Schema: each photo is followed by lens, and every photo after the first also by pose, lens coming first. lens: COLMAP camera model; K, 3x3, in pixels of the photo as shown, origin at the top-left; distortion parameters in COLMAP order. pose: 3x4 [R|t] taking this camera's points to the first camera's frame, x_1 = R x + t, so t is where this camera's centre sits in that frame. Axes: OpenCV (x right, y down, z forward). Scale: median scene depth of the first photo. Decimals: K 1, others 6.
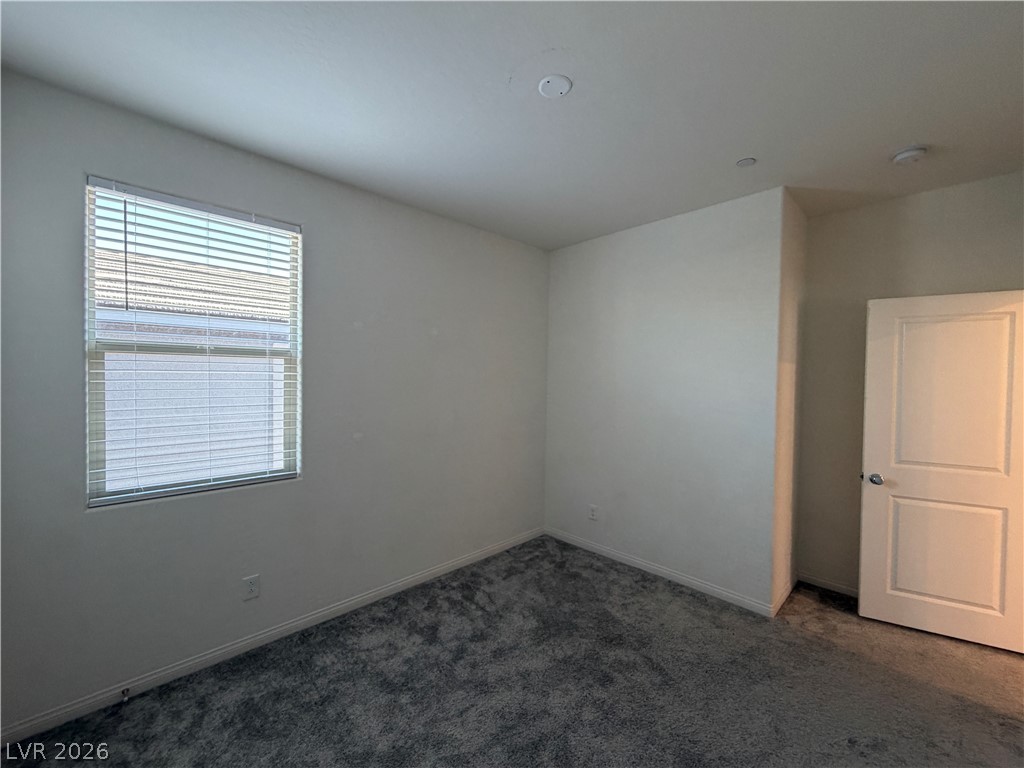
lens RADIAL K [[409.3, 0, 508.2], [0, 409.3, 384.9], [0, 0, 1]] dist [0.002382, -0.000334]
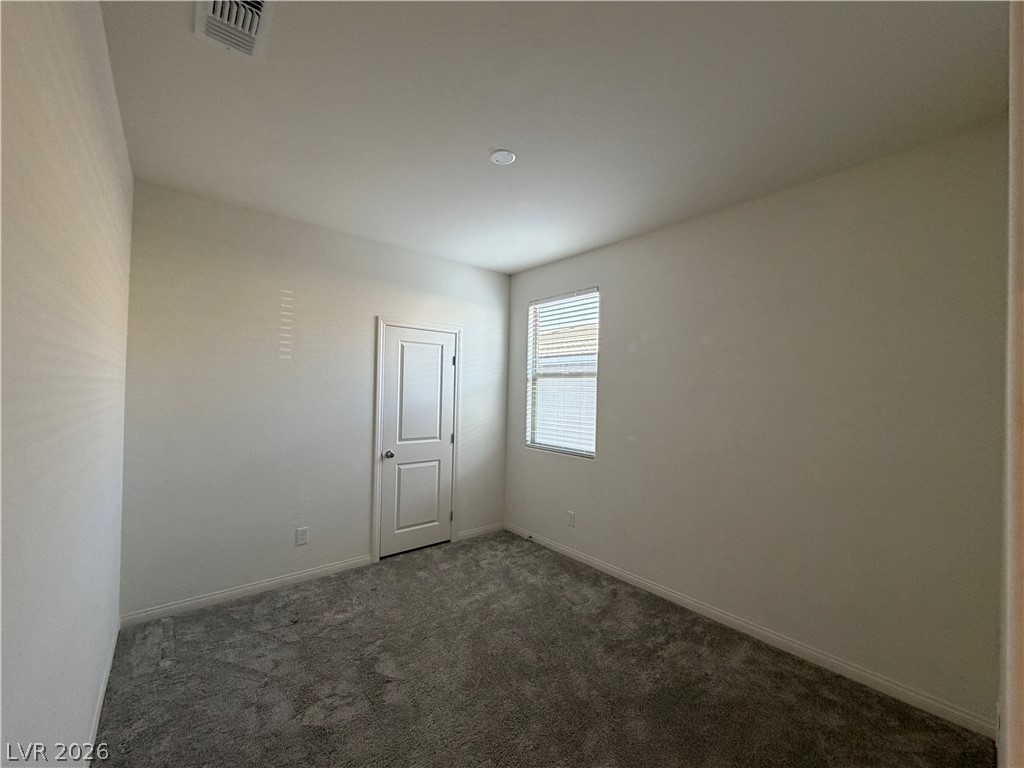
lens RADIAL K [[409.3, 0, 508.2], [0, 409.3, 384.9], [0, 0, 1]] dist [0.002382, -0.000334]
pose [[-0.069725, -0.024503, -0.997265, 0.983186], [-0.042033, 0.998883, -0.021604, 0.008823], [0.996680, 0.040412, -0.070677, 0.810212]]
